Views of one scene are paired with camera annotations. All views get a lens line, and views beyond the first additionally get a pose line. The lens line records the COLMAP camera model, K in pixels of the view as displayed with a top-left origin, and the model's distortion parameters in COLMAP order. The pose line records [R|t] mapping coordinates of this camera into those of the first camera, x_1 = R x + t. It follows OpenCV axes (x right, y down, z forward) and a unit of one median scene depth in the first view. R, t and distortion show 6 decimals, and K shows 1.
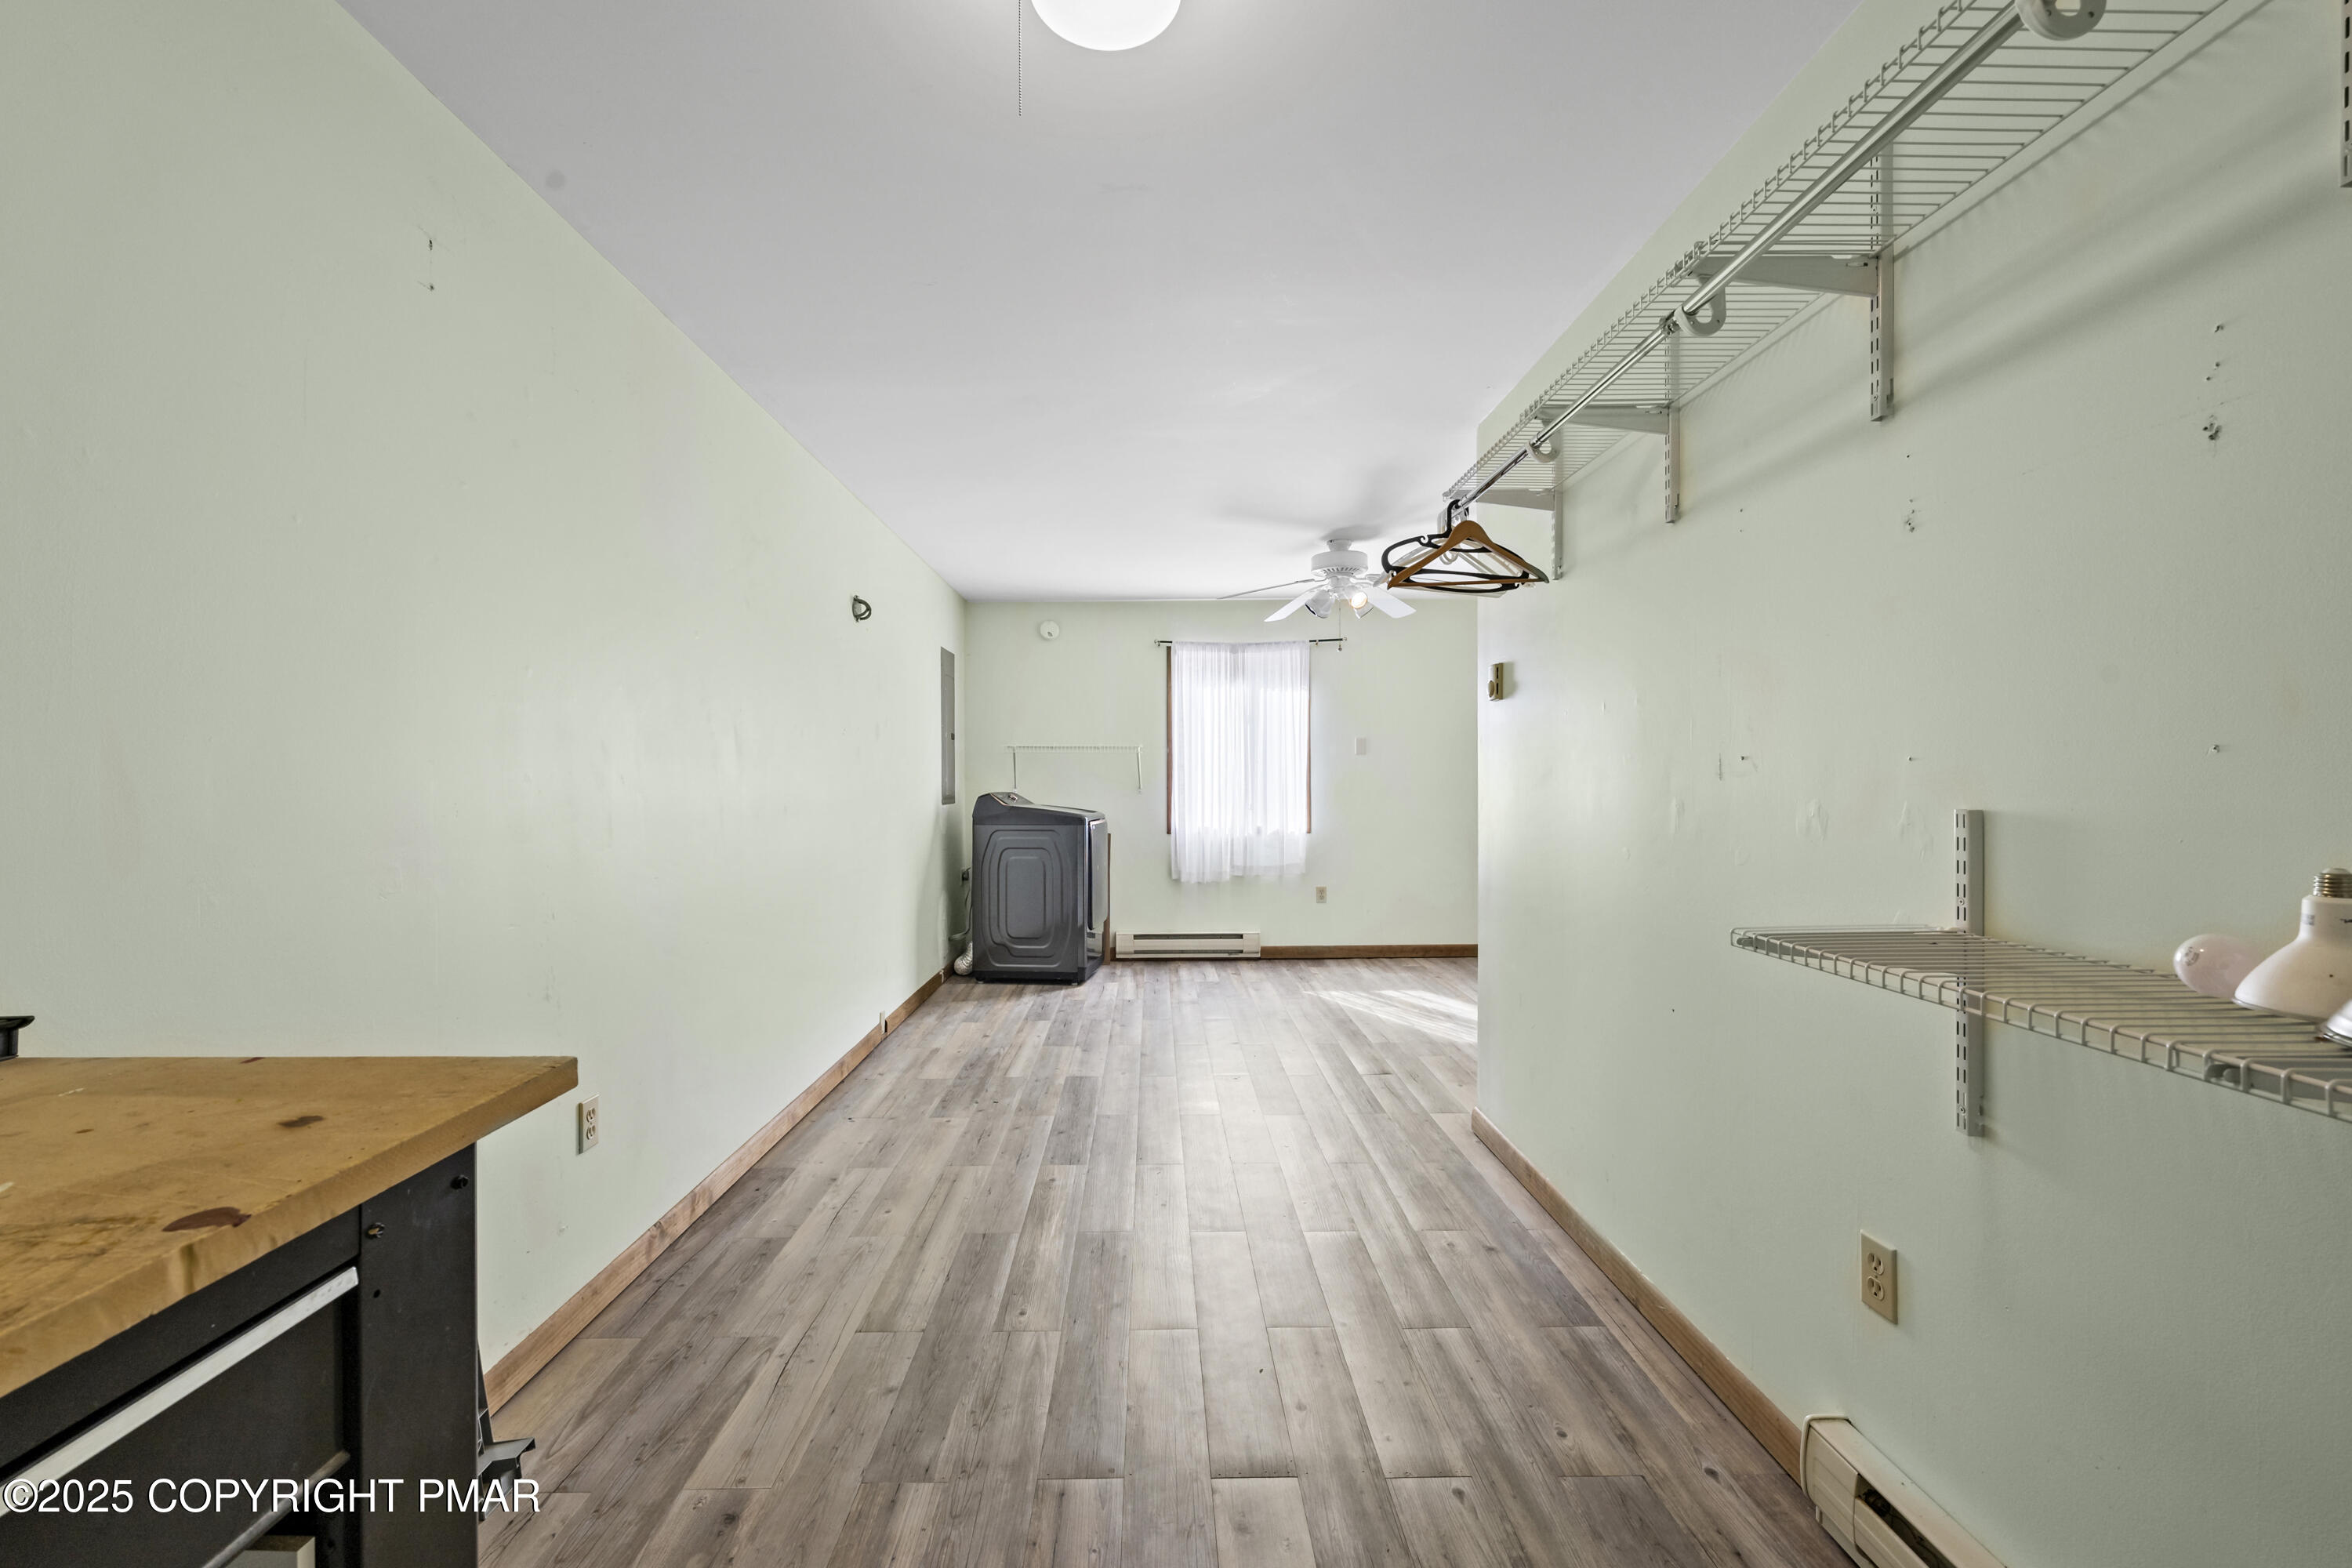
lens RADIAL K [[942.3, 0, 1160.7], [0, 942.3, 784.8], [0, 0, 1]] dist [0.003237, -0.000867]
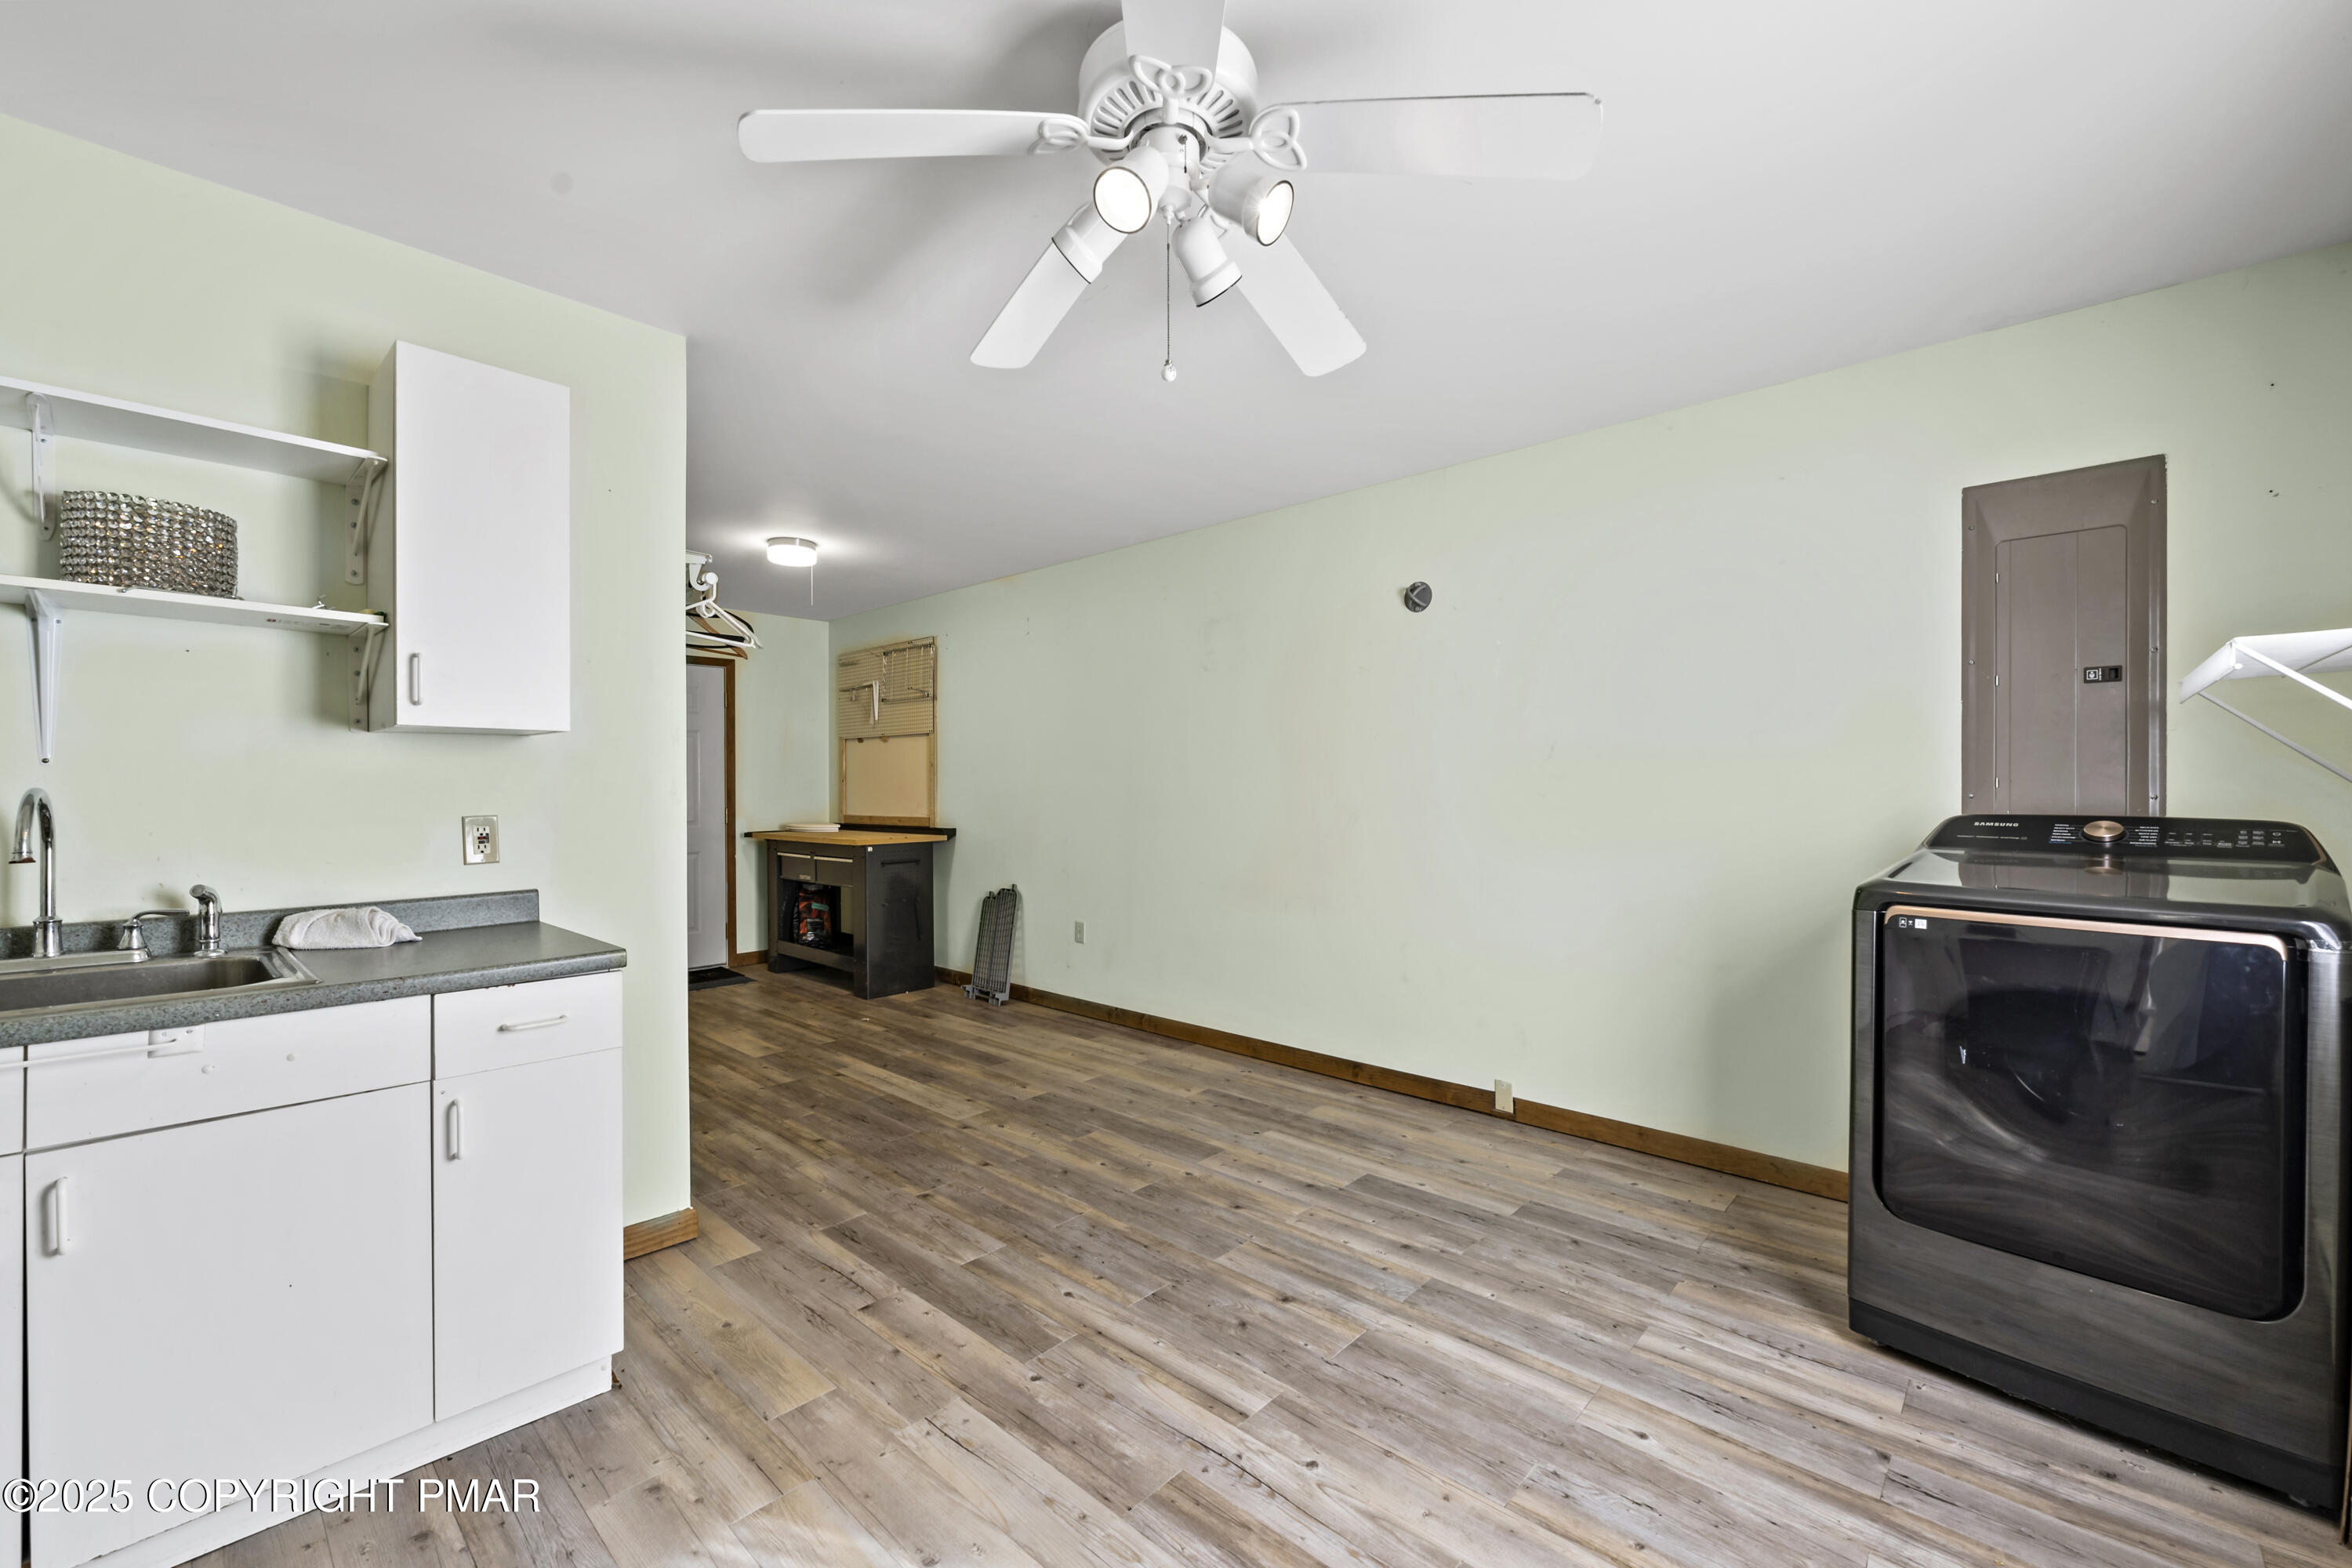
lens RADIAL K [[942.3, 0, 1174.5], [0, 942.3, 793.3], [0, 0, 1]] dist [0.003237, -0.000867]
pose [[-0.683060, 0.002773, -0.730357, 0.705686], [-0.002743, 0.999976, 0.006363, -0.005052], [0.730357, 0.006350, -0.683036, 2.041418]]
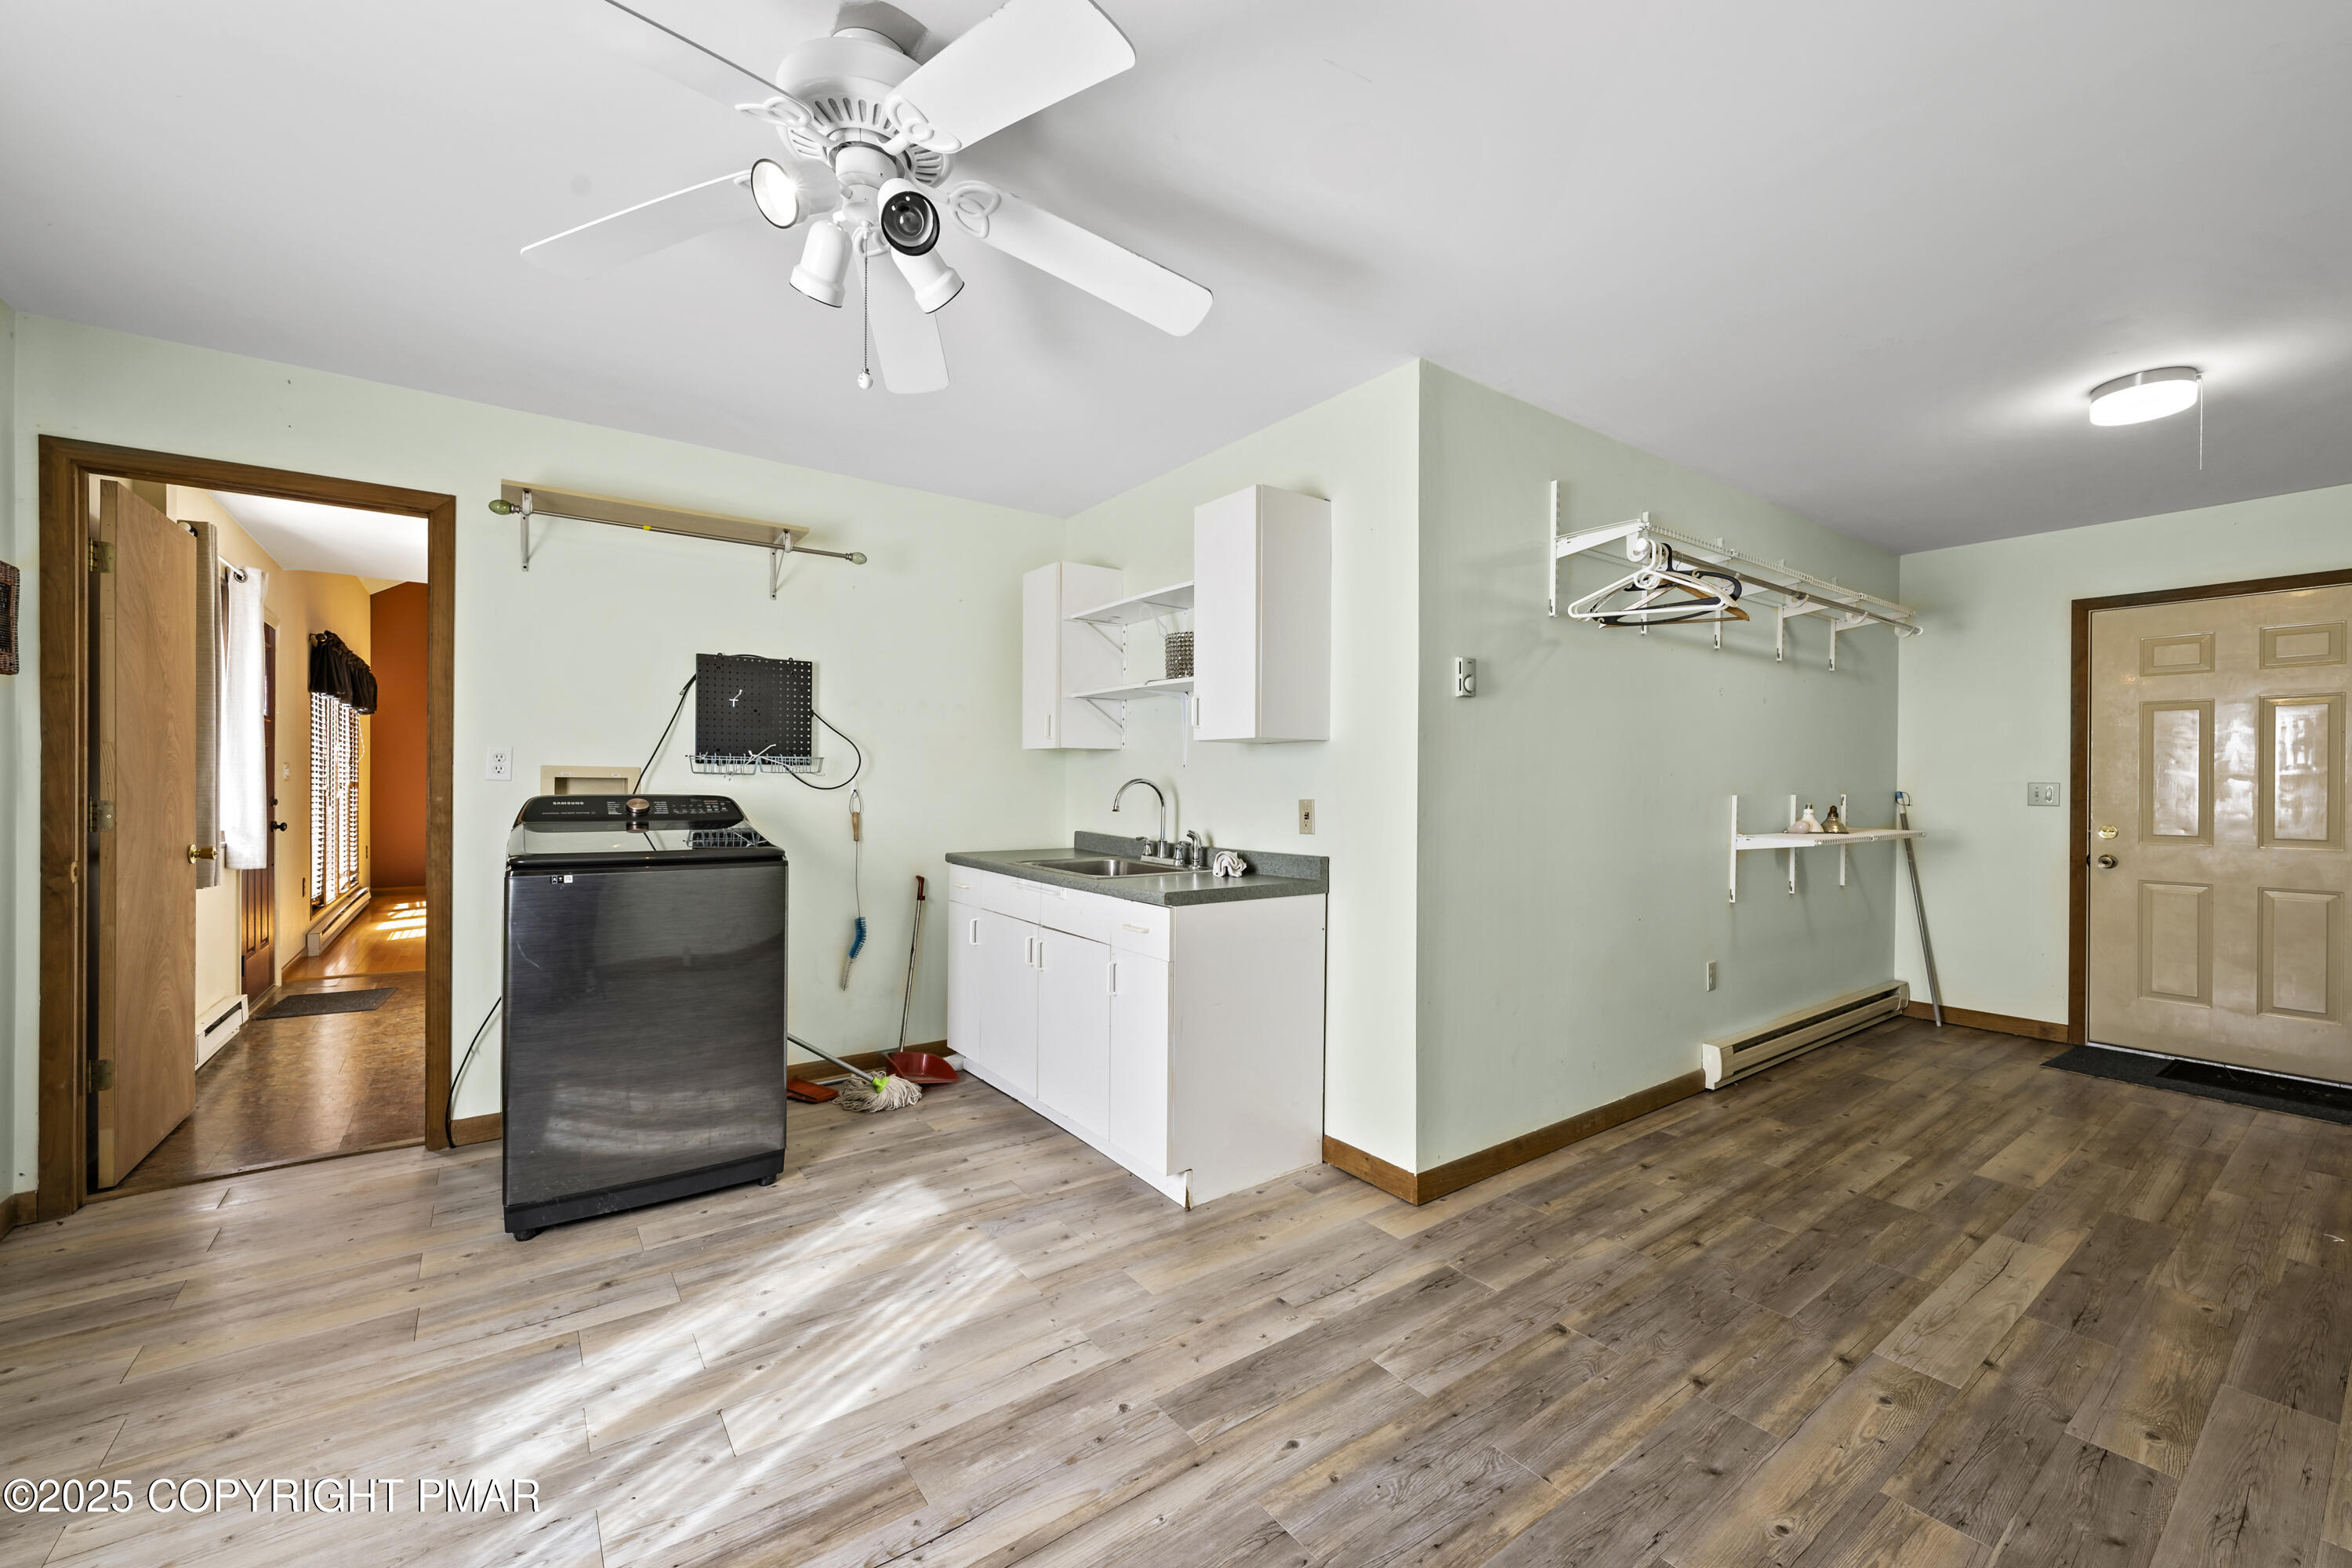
lens RADIAL K [[942.3, 0, 1180.5], [0, 942.3, 774.9], [0, 0, 1]] dist [0.003237, -0.000867]
pose [[-0.588799, -0.005665, 0.808259, -0.235063], [-0.007410, 0.999971, 0.001610, -0.008980], [-0.808245, -0.005041, -0.588824, 1.858864]]
